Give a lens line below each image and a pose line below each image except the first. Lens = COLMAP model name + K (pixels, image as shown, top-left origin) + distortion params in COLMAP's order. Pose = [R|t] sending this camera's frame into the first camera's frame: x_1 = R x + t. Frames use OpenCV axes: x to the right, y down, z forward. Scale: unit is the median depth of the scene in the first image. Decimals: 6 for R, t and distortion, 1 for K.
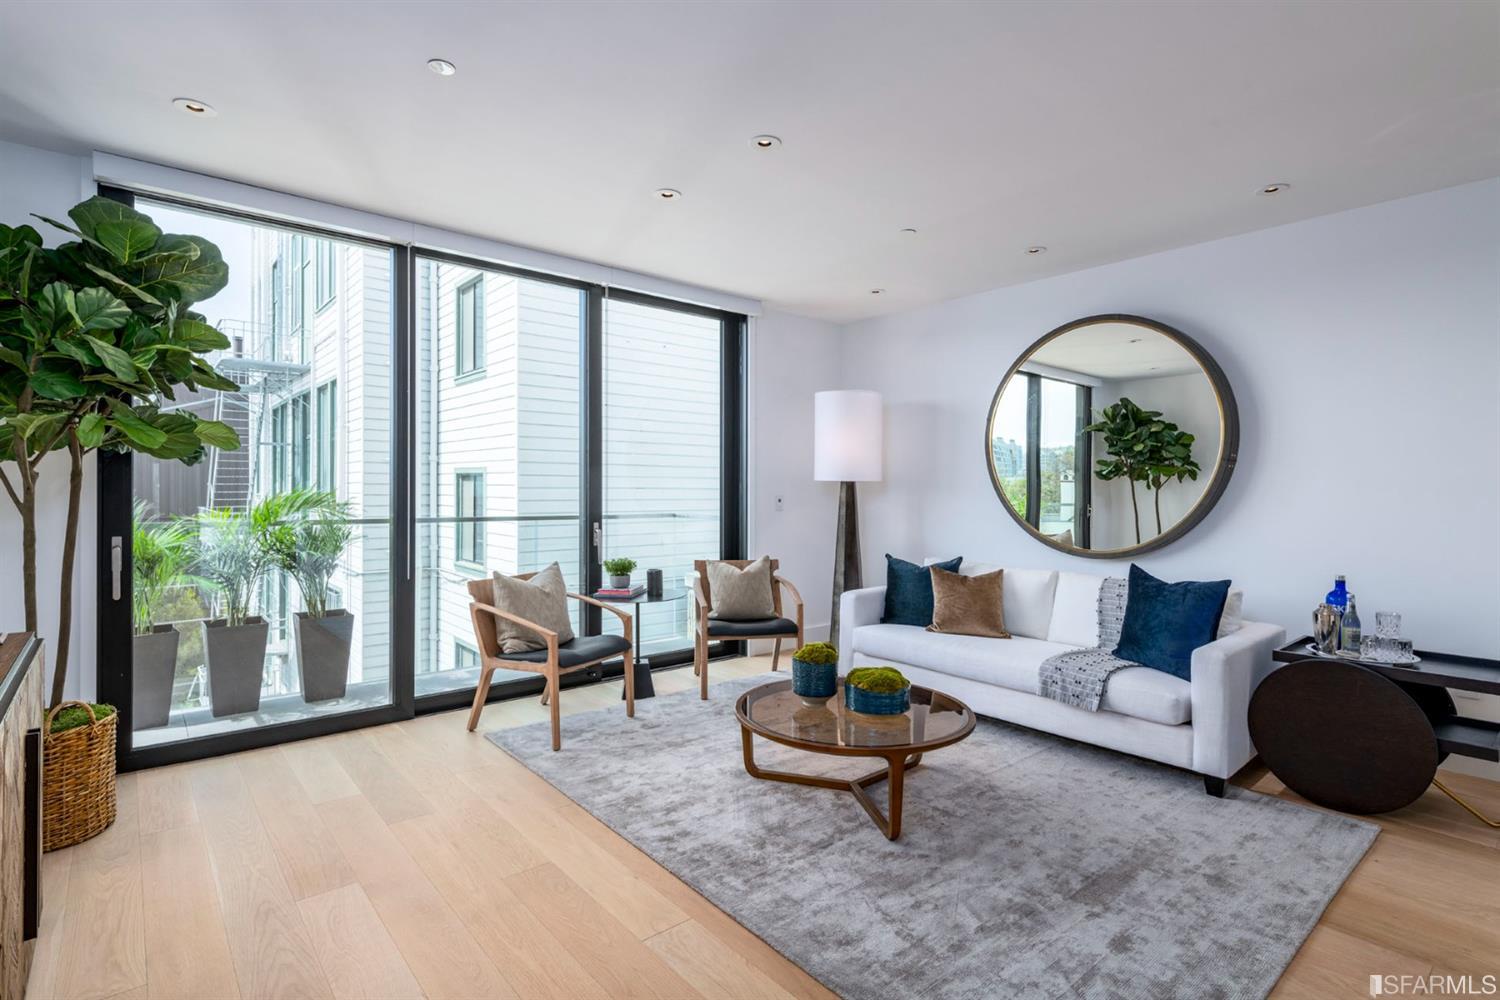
lens RADIAL K [[758.1, 0, 753.1], [0, 758.1, 499.7], [0, 0, 1]] dist [0.002593, -0.003080]
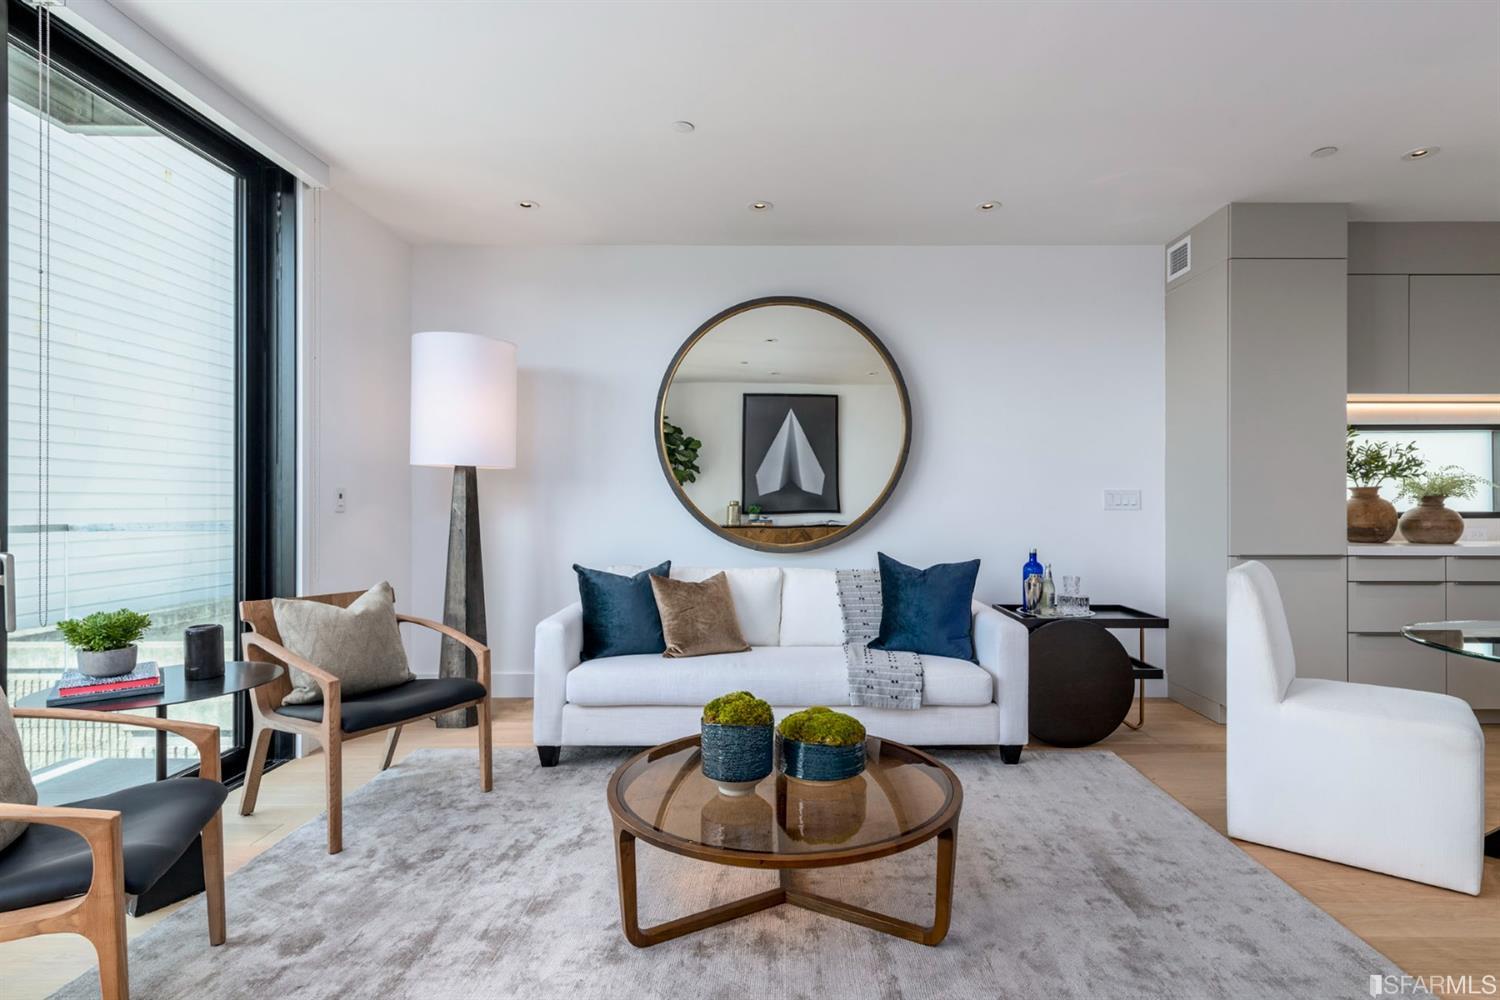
lens RADIAL K [[758.1, 0, 756.4], [0, 758.1, 501.4], [0, 0, 1]] dist [0.002593, -0.003080]
pose [[0.631634, -0.000092, 0.775267, -0.343279], [0.017078, 0.999759, -0.013796, 0.028968], [-0.775079, 0.021954, 0.631483, 0.485158]]
